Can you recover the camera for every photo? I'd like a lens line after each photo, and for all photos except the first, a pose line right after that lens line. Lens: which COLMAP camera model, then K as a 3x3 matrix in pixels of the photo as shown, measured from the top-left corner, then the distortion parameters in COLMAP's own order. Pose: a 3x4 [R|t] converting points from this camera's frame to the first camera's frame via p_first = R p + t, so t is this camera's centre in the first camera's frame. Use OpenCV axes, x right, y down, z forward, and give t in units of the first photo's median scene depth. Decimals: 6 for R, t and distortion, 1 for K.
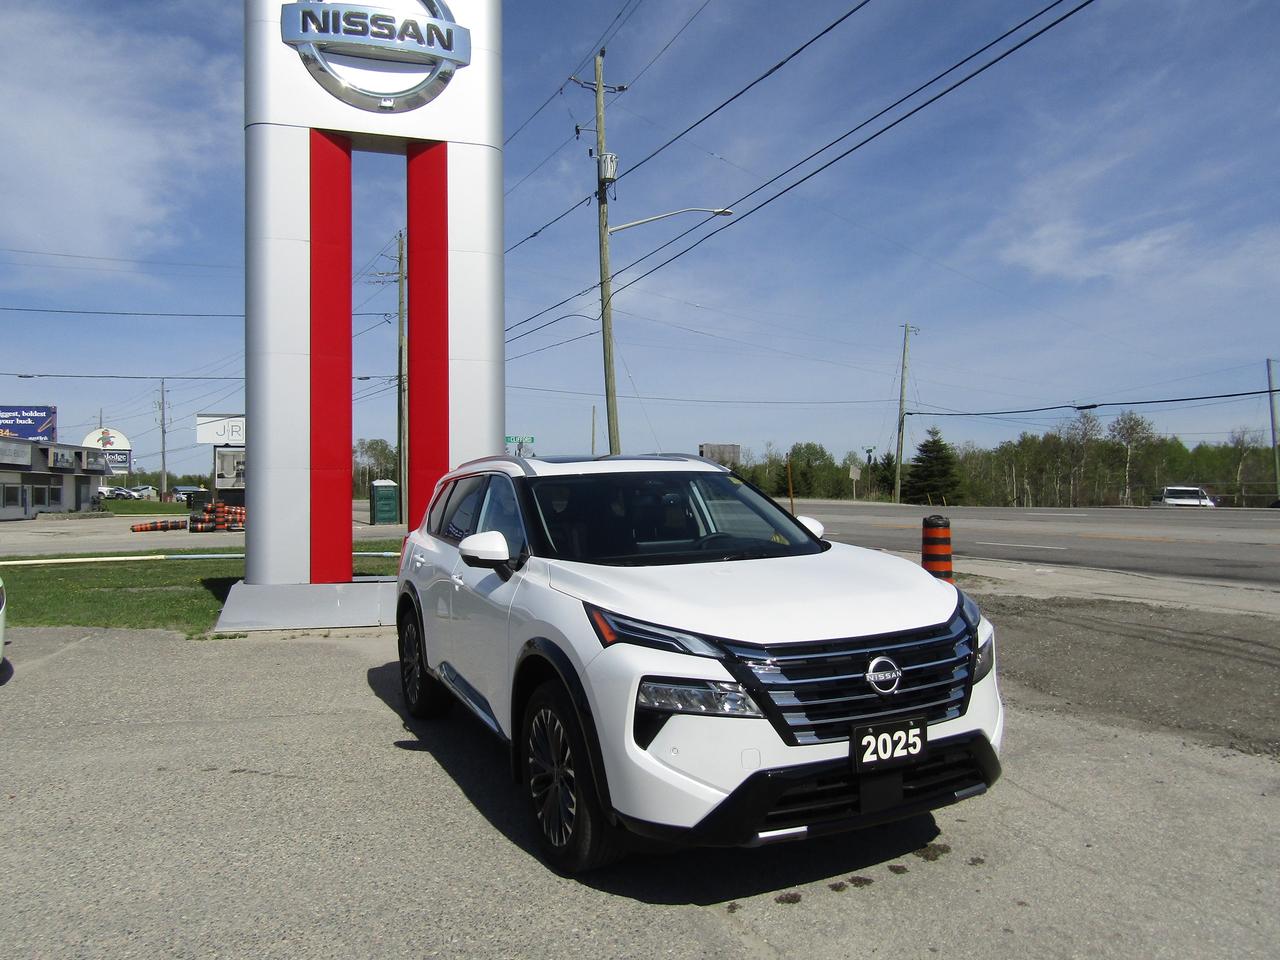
lens RADIAL K [[895.5, 0, 636.7], [0, 895.5, 478.8], [0, 0, 1]] dist [-0.006639, -0.001170]
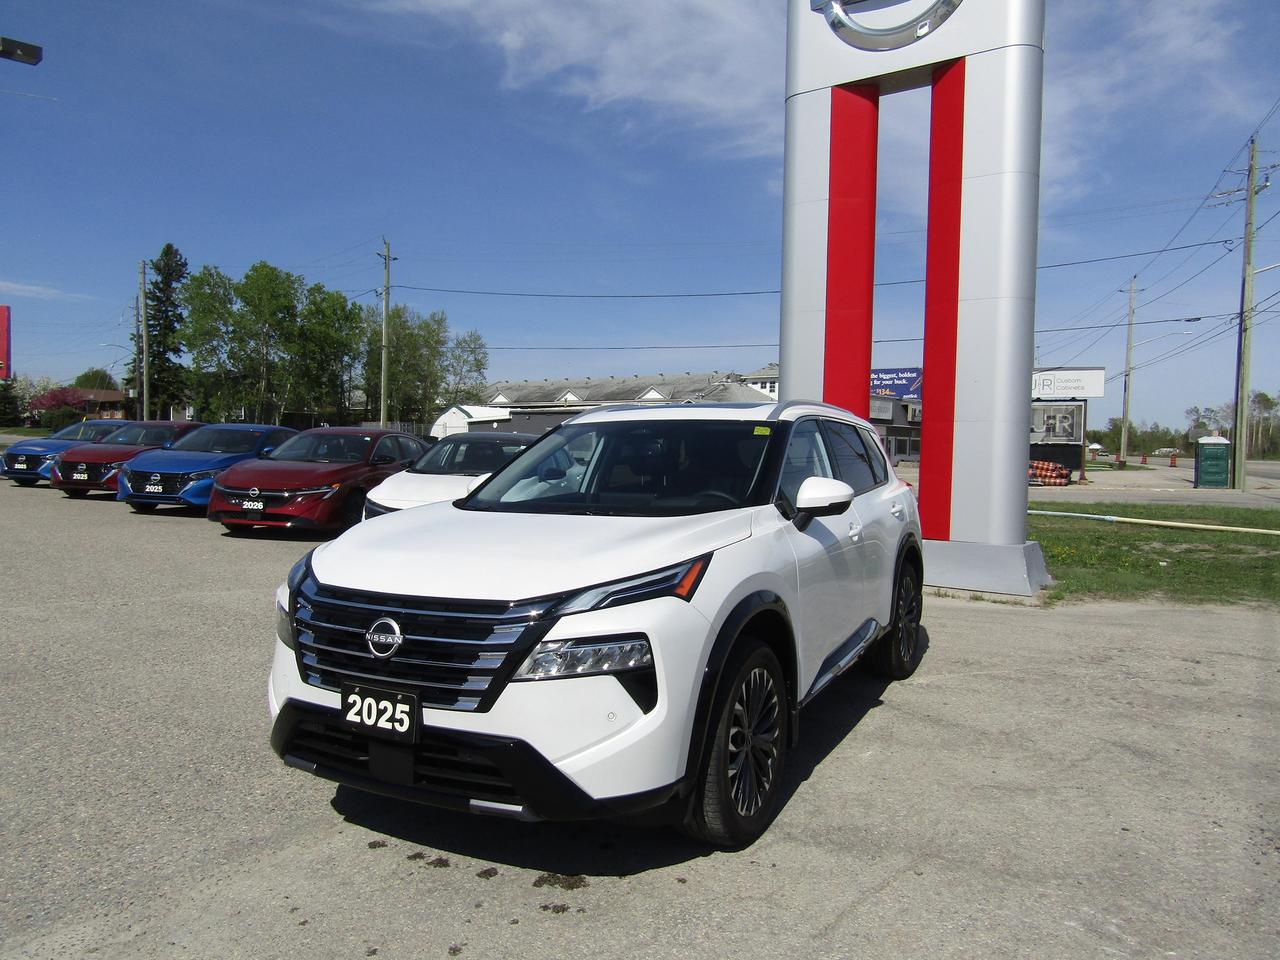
lens RADIAL K [[904.5, 0, 651.7], [0, 904.5, 482.9], [0, 0, 1]] dist [0.000253, -0.003529]
pose [[0.613369, 0.055786, -0.787824, 0.346087], [-0.013262, 0.998089, 0.060350, 0.000538], [0.789685, -0.026569, 0.612937, 0.193710]]
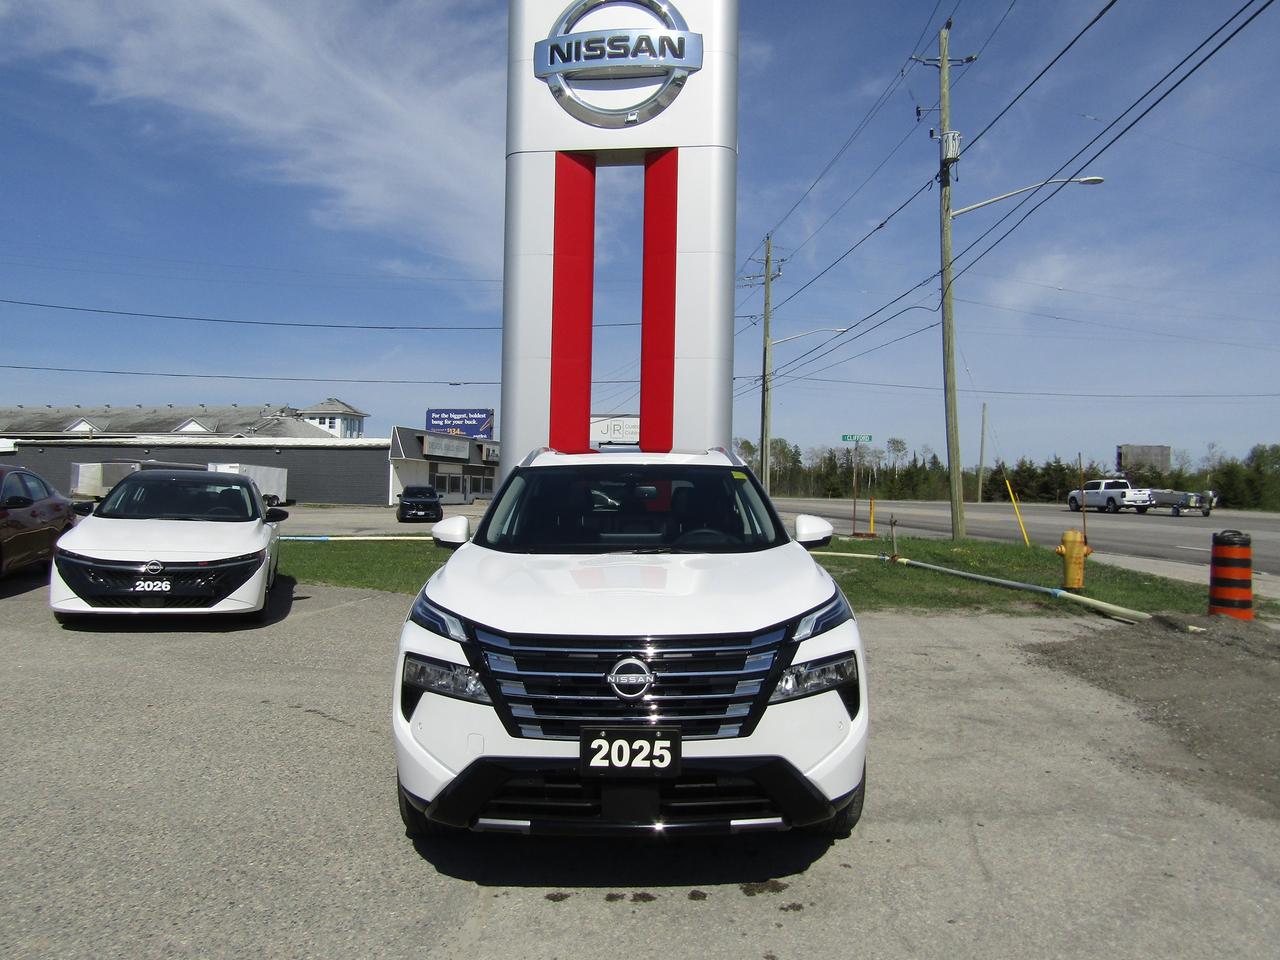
lens RADIAL K [[900.0, 0, 644.6], [0, 900.0, 479.0], [0, 0, 1]] dist [-0.011003, -0.002918]
pose [[0.908922, 0.021769, -0.416398, 0.201032], [-0.021427, 0.999755, 0.005495, 0.001530], [0.416416, 0.003928, 0.909166, 0.044183]]
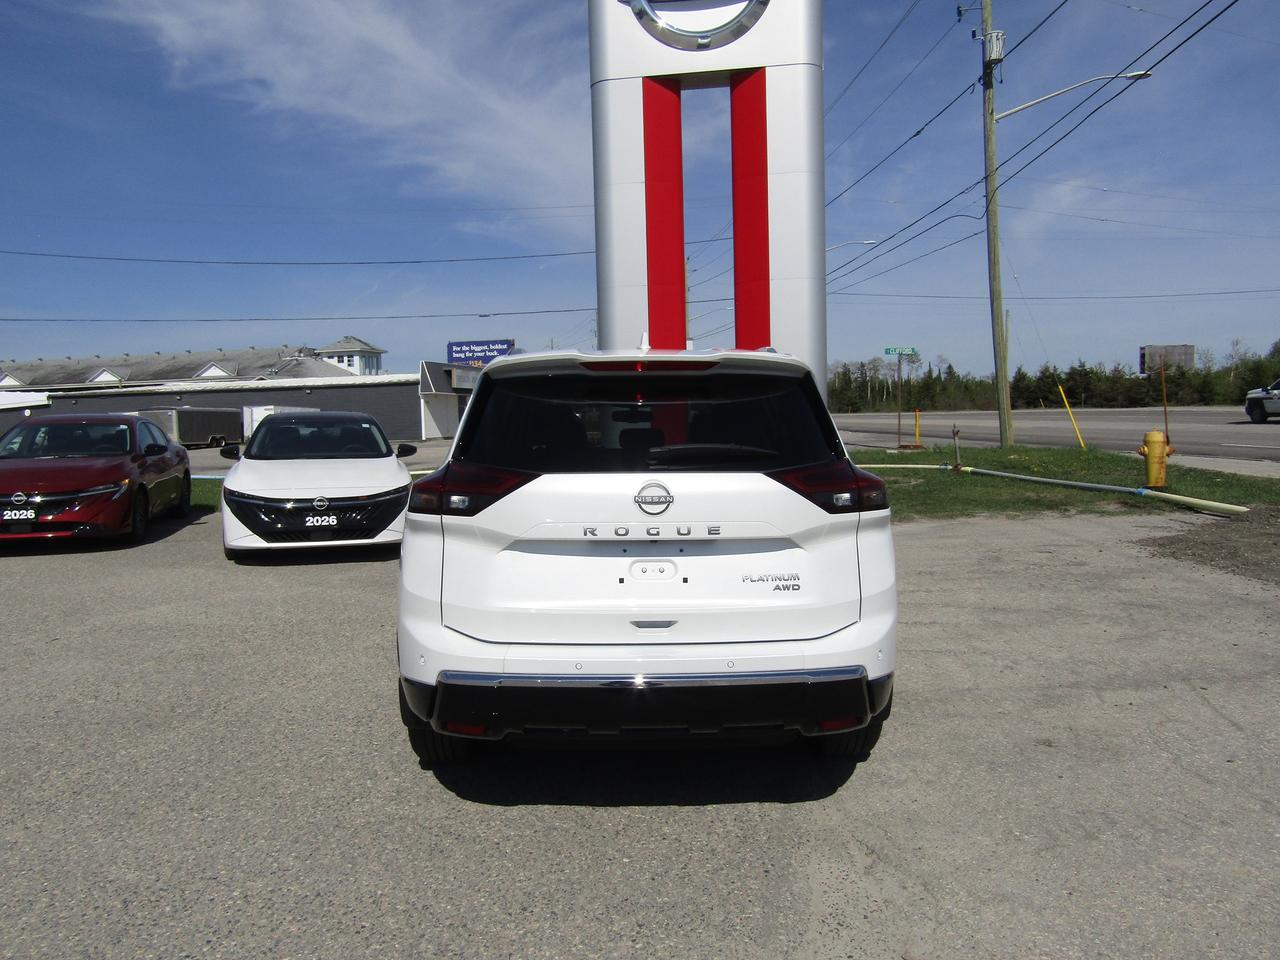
lens RADIAL K [[896.6, 0, 645.7], [0, 896.6, 479.6], [0, 0, 1]] dist [-0.013933, 0.000359]
pose [[0.903463, 0.016414, -0.428352, 0.118309], [0.024877, 0.995575, 0.090620, 0.002196], [0.427944, -0.092528, 0.899056, -0.035751]]
